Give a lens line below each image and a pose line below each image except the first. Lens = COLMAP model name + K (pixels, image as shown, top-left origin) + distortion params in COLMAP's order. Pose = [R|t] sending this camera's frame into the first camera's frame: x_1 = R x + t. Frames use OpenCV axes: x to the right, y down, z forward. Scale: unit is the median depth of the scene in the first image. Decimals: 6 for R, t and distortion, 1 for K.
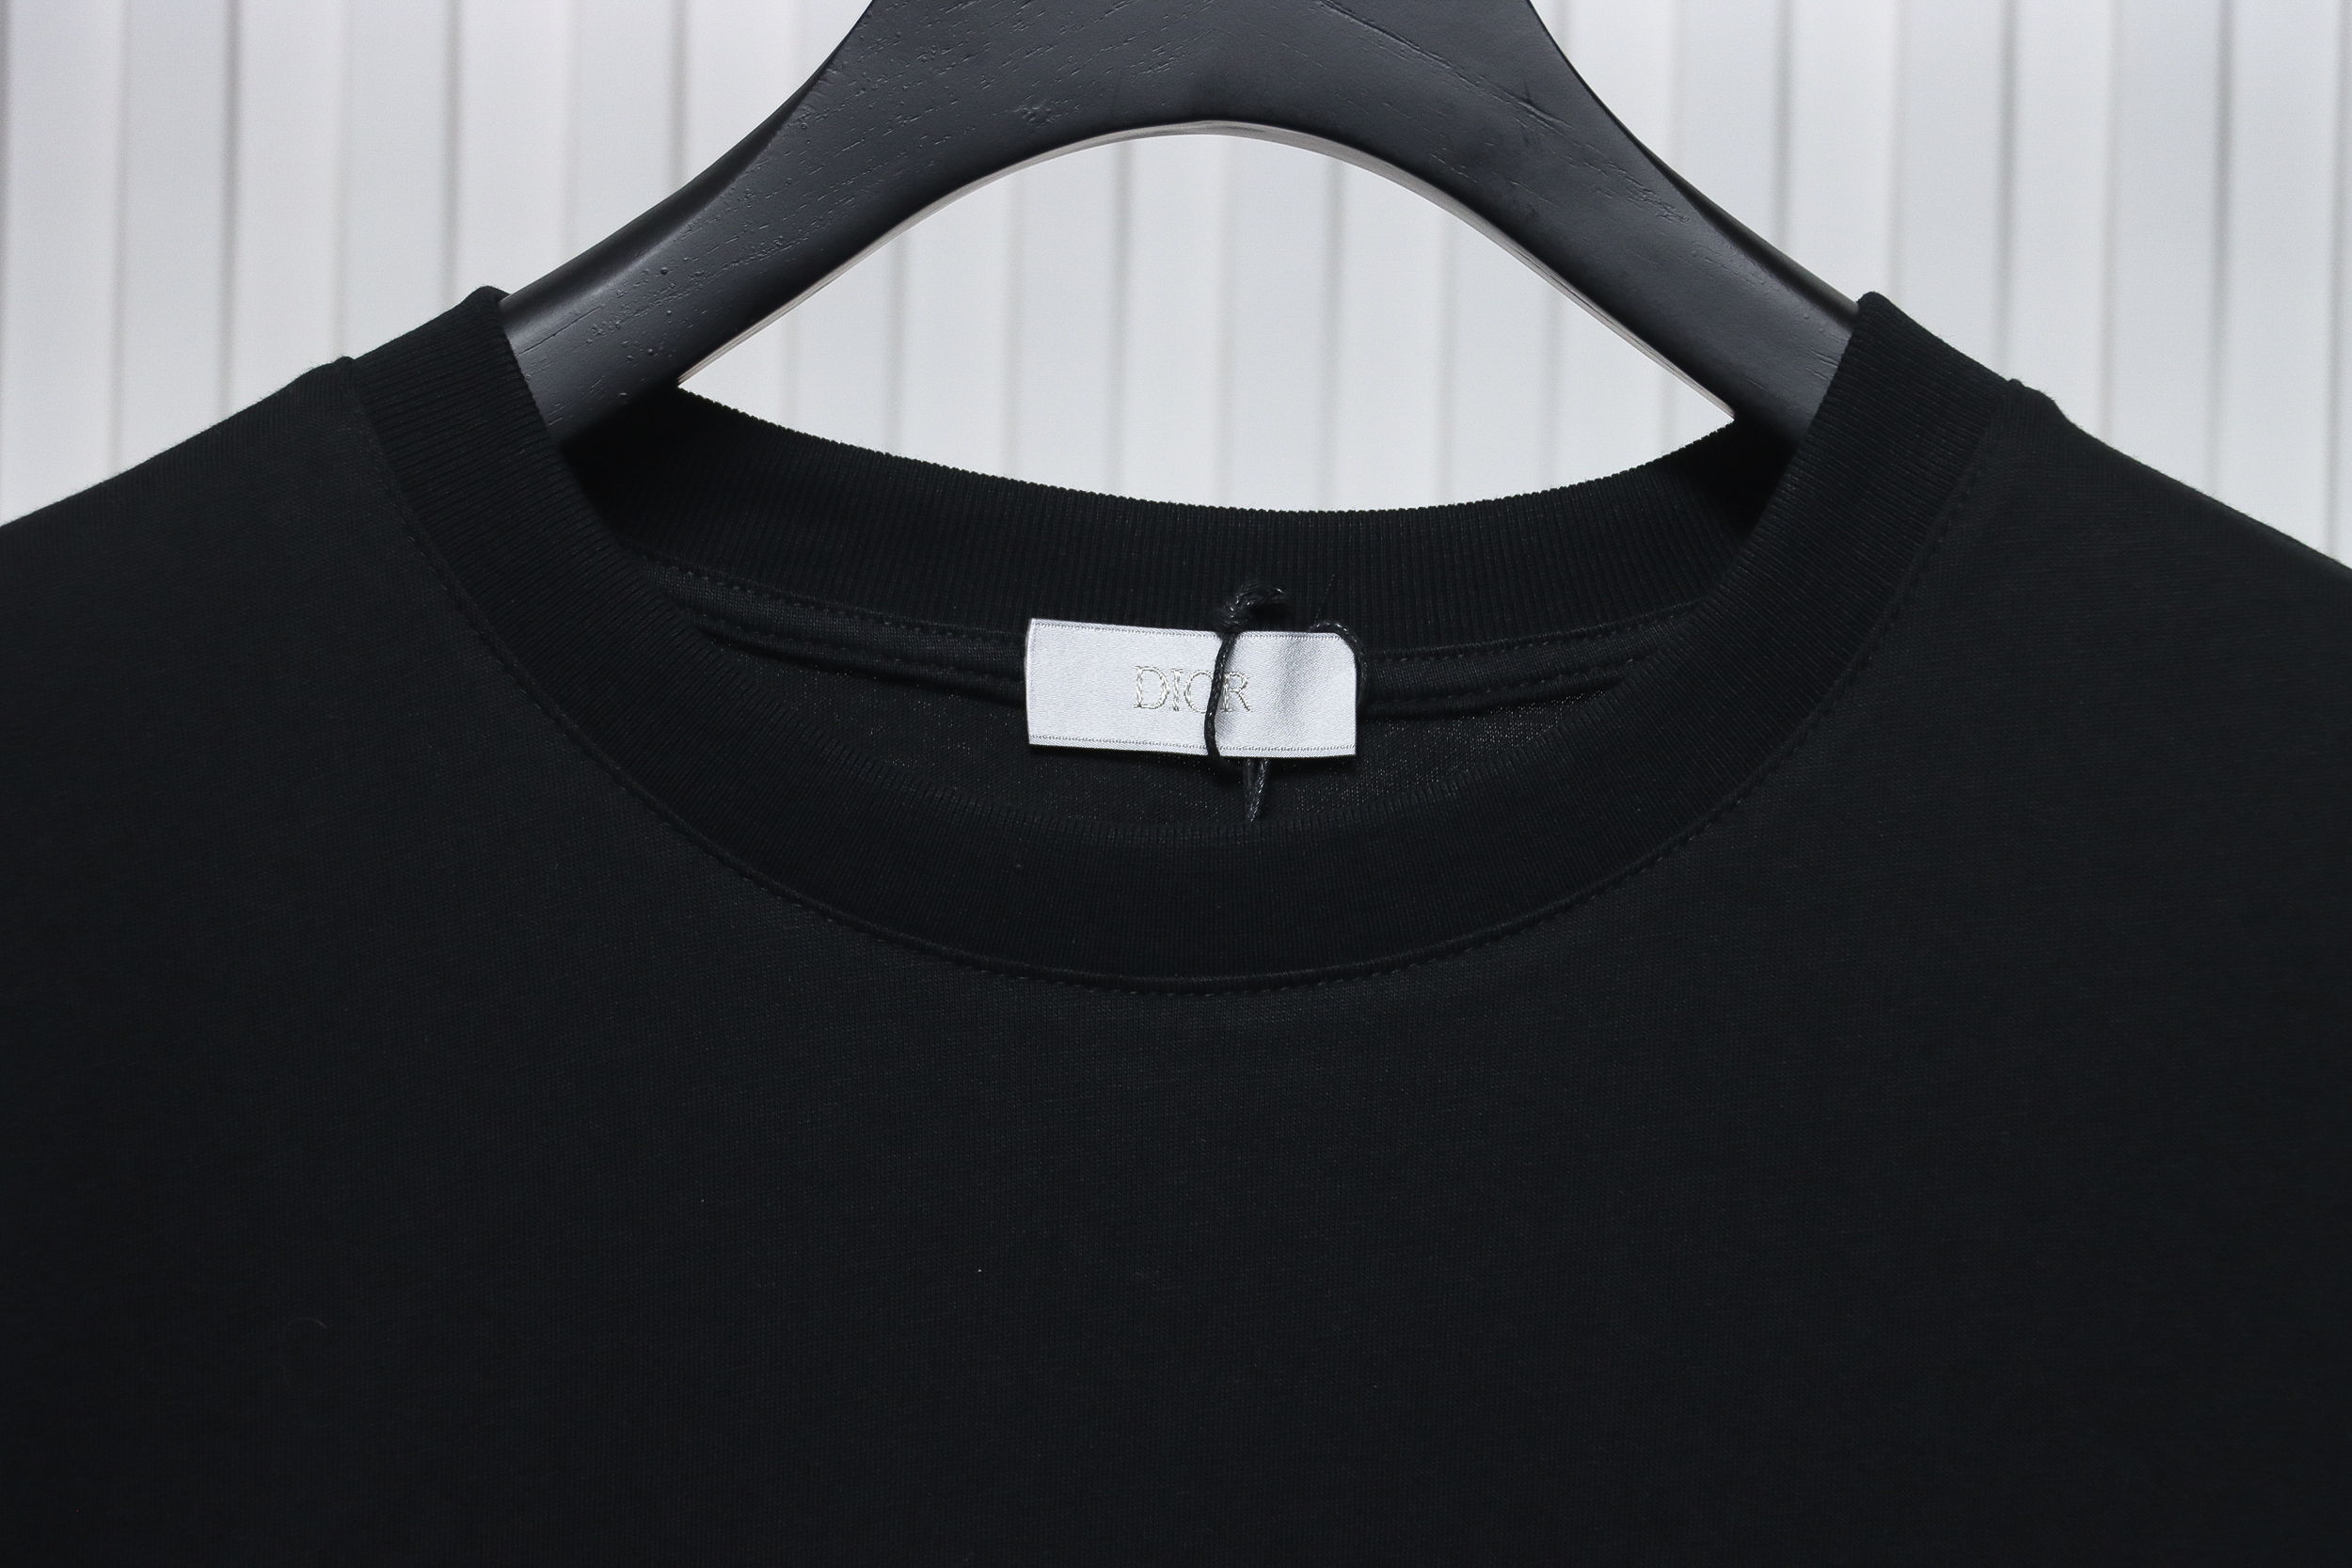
lens RADIAL K [[16881.3, 0, 1182.1], [0, 16881.3, 773.1], [0, 0, 1]] dist [3.317124, 0.000000]
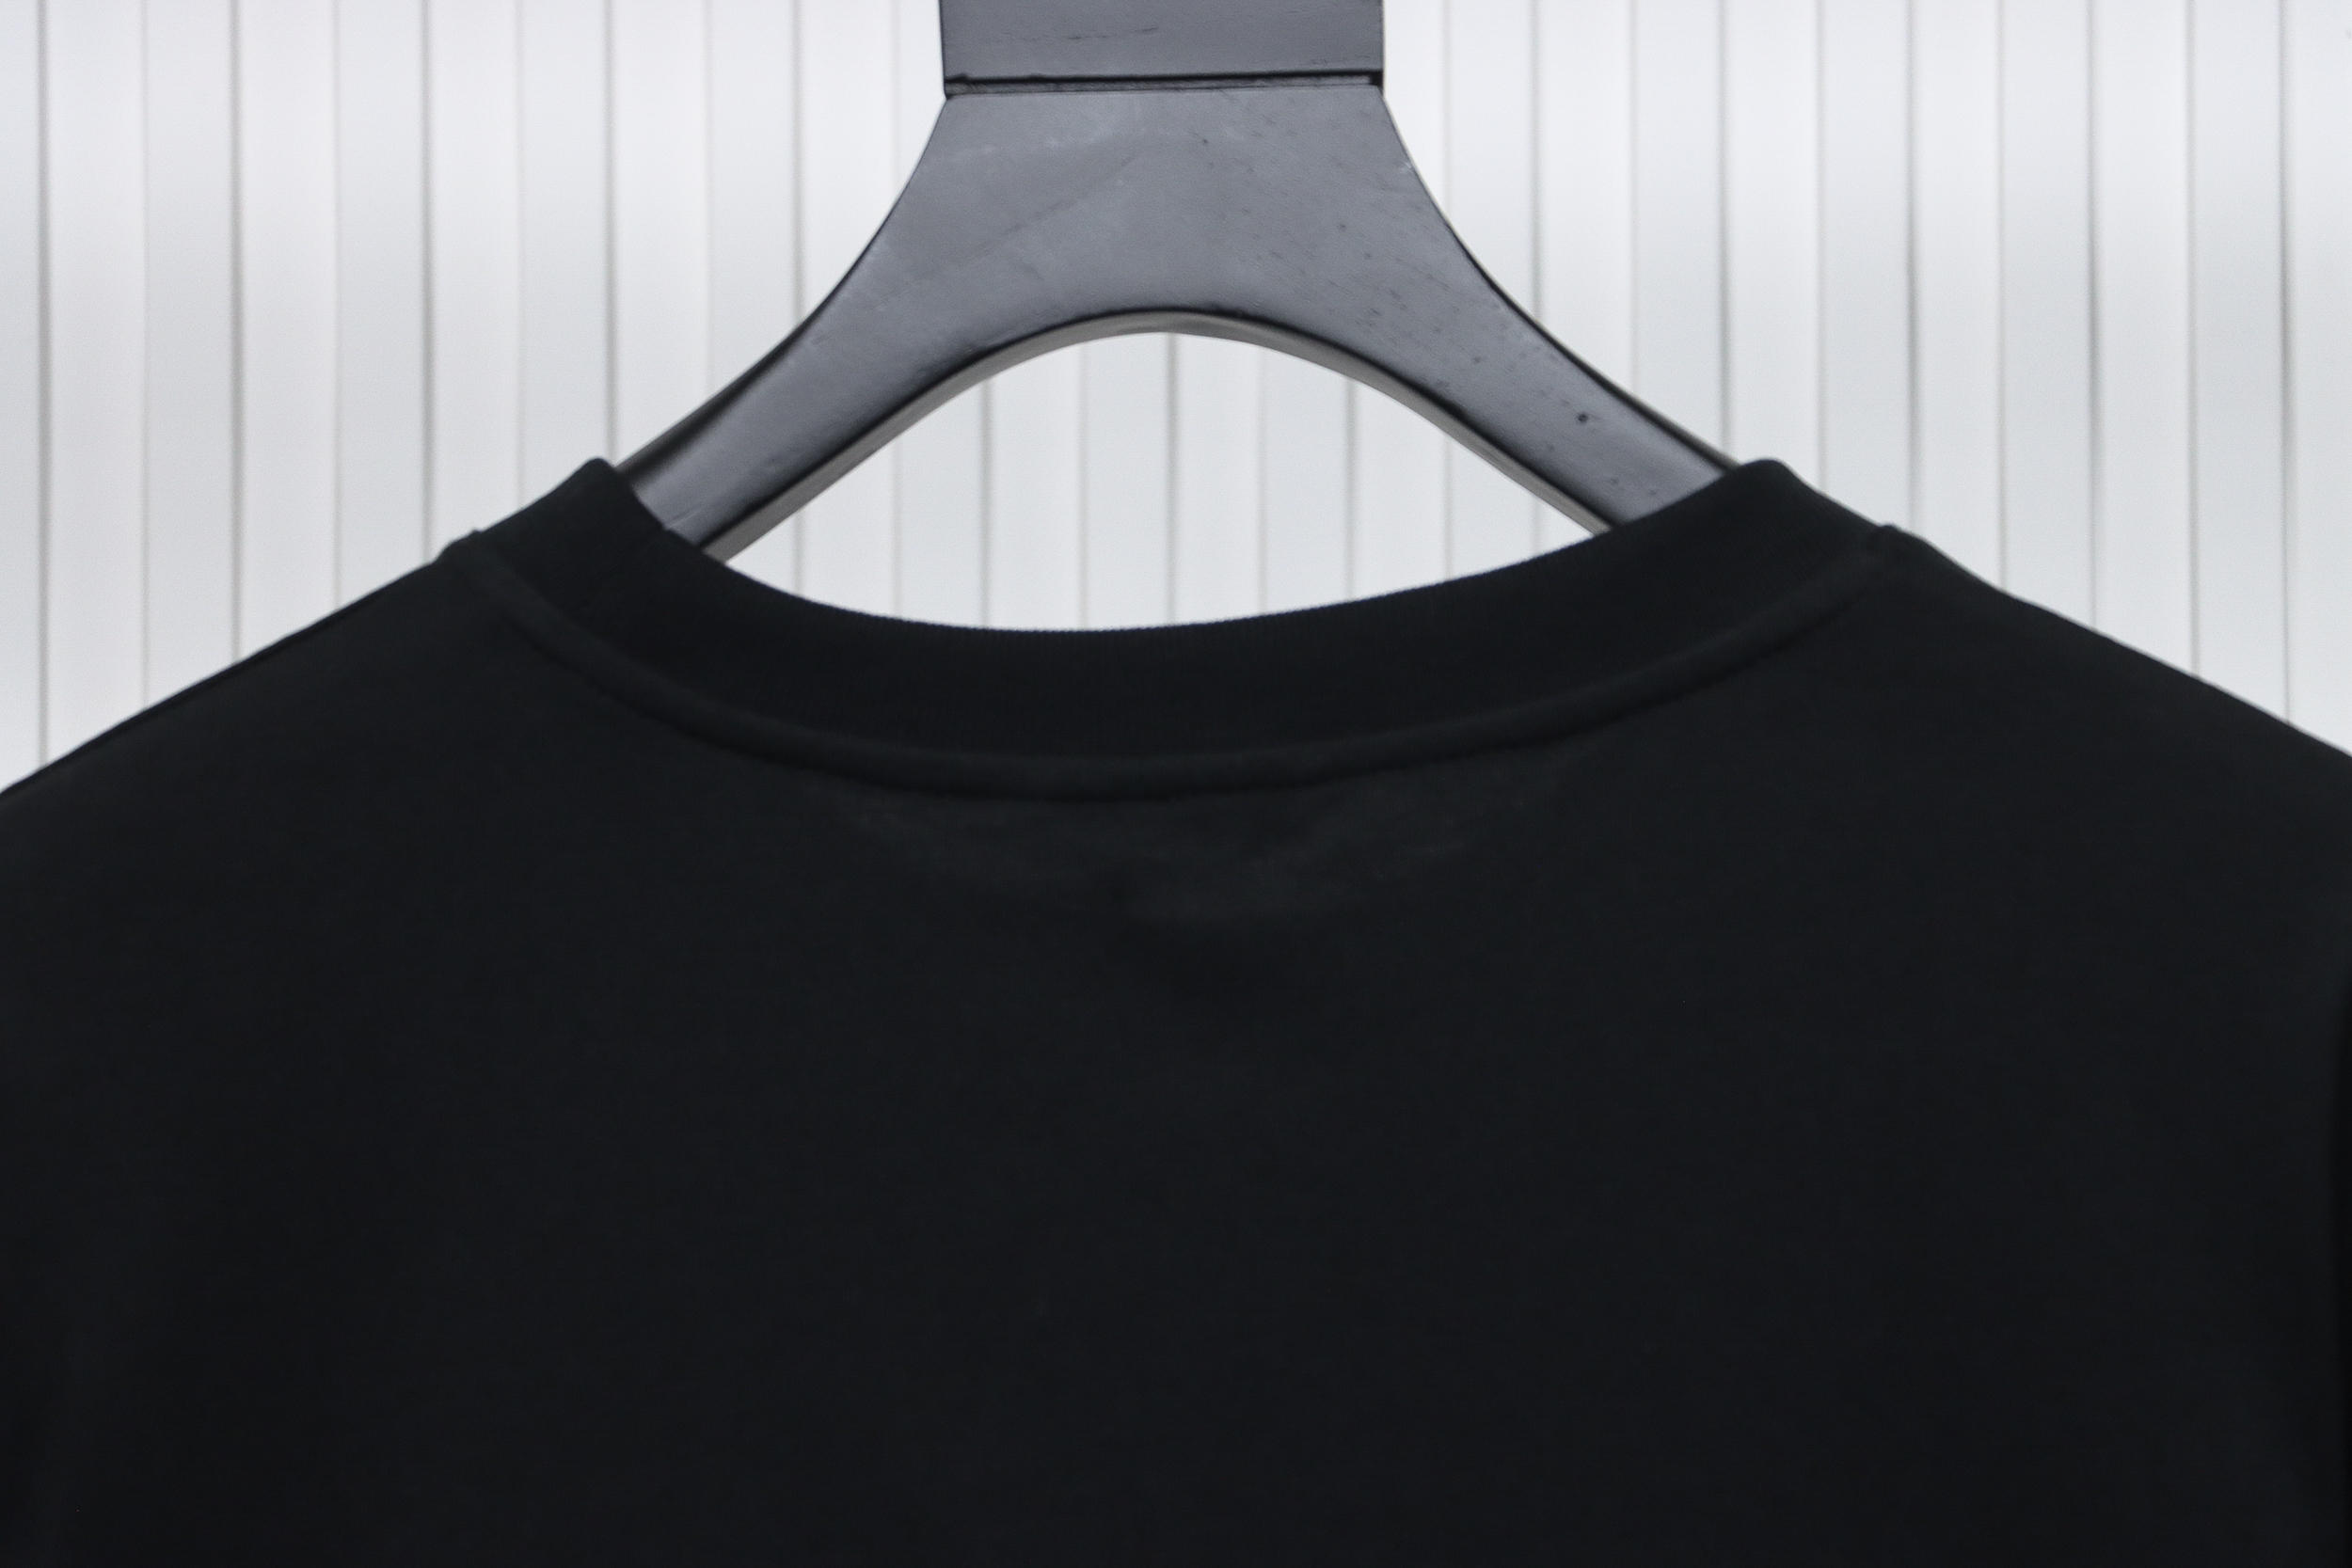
lens RADIAL K [[9849.4, 0, 1176.1], [0, 9849.4, 783.7], [0, 0, 1]] dist [-0.232579, 0.000000]
pose [[0.999500, -0.031487, 0.002851, -0.001238], [0.031448, 0.999420, 0.013098, -0.014686], [-0.003262, -0.013002, 0.999910, 0.310798]]
